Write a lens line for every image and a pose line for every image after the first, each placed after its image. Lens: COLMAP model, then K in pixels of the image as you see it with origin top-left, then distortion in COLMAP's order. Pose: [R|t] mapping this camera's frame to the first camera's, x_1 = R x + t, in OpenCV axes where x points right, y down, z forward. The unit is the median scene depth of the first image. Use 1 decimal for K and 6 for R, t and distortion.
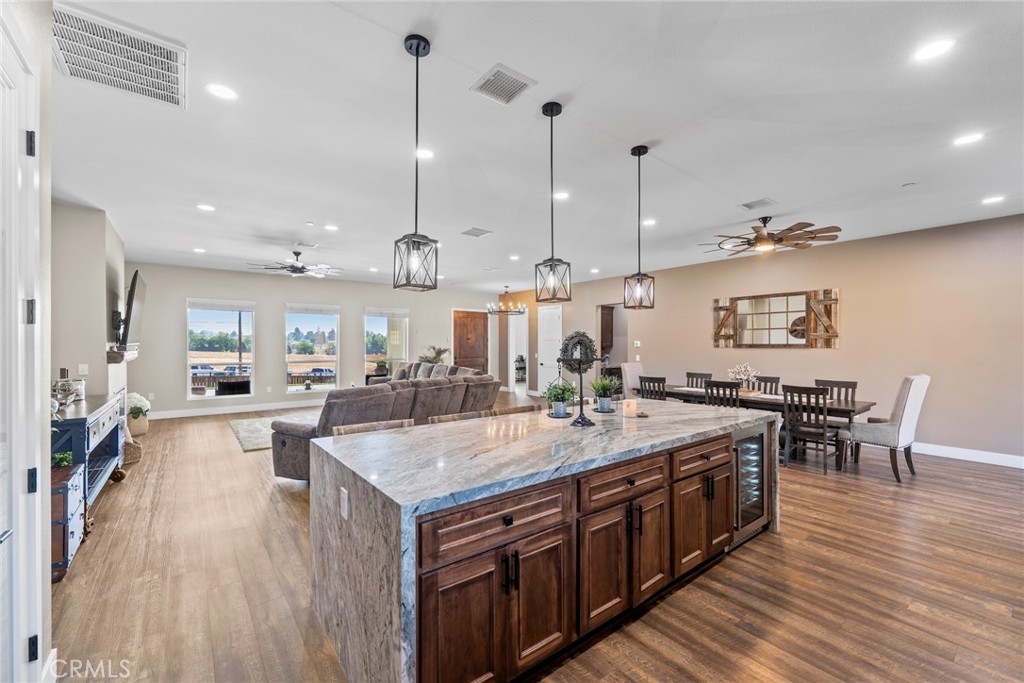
lens RADIAL K [[417.3, 0, 509.9], [0, 417.3, 343.8], [0, 0, 1]] dist [0.002685, -0.001372]
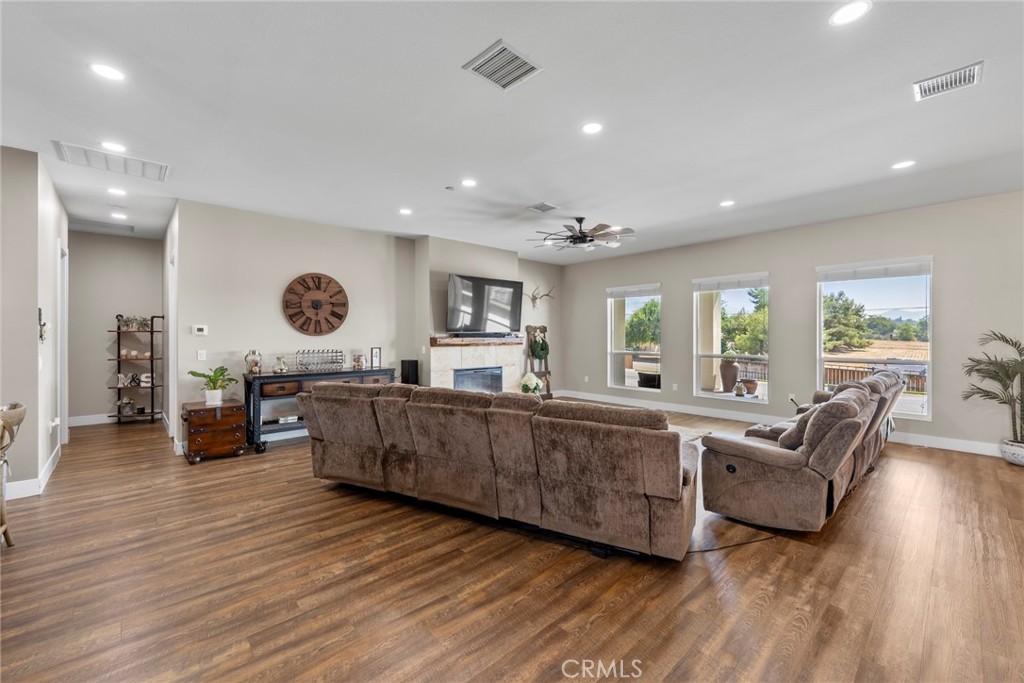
lens RADIAL K [[417.3, 0, 505.9], [0, 417.3, 334.6], [0, 0, 1]] dist [0.002685, -0.001372]
pose [[0.071478, -0.004714, -0.997431, 0.802639], [0.004236, 0.999981, -0.004423, 0.028040], [0.997433, -0.003909, 0.071497, 2.243410]]
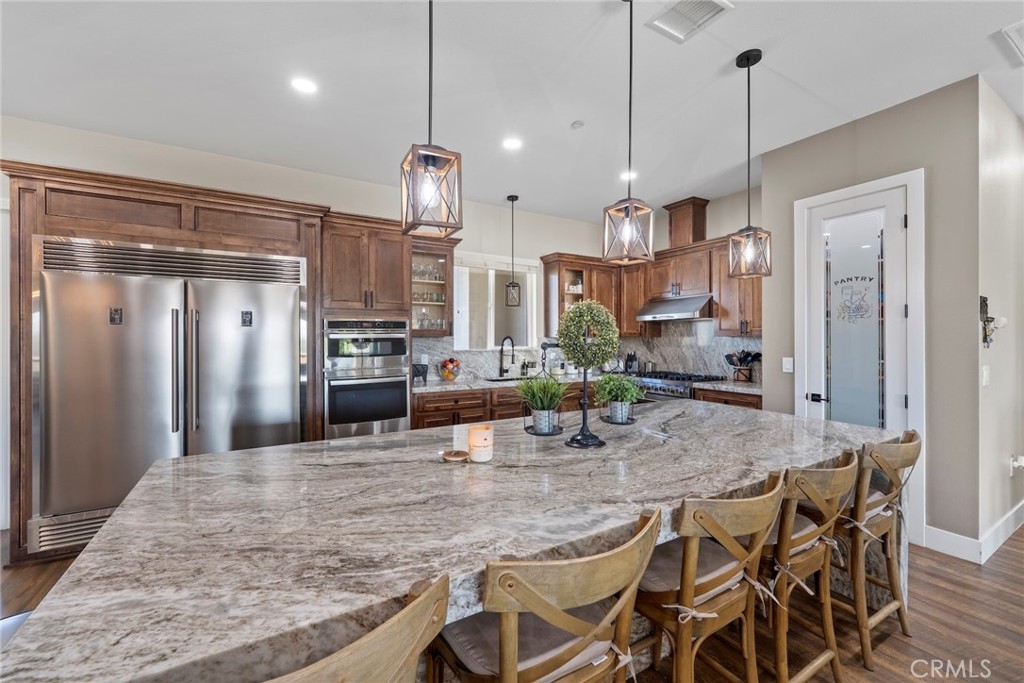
lens RADIAL K [[417.3, 0, 508.2], [0, 417.3, 337.9], [0, 0, 1]] dist [0.002685, -0.001372]
pose [[-0.991434, -0.004138, 0.130546, 0.230875], [-0.004741, 0.999979, -0.004311, 0.033792], [-0.130526, -0.004893, -0.991433, 1.874786]]
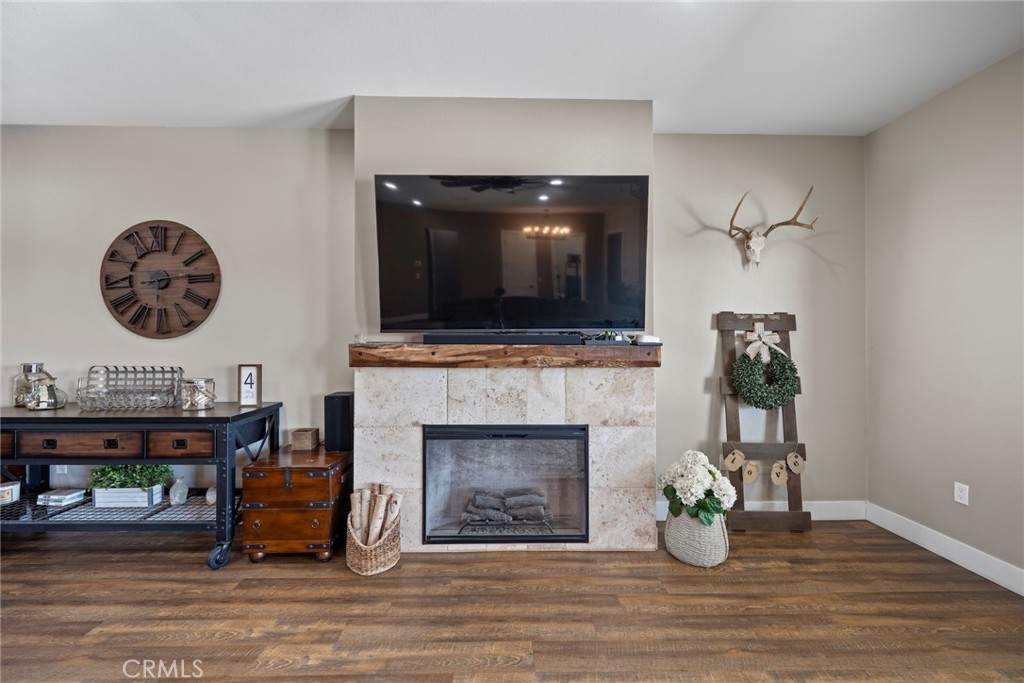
lens RADIAL K [[417.3, 0, 513.3], [0, 417.3, 340.2], [0, 0, 1]] dist [0.002685, -0.001372]
pose [[-0.600528, -0.008006, -0.799564, -1.260271], [-0.001223, 0.999958, -0.009093, 0.032620], [0.799603, -0.004483, -0.600512, 2.934024]]
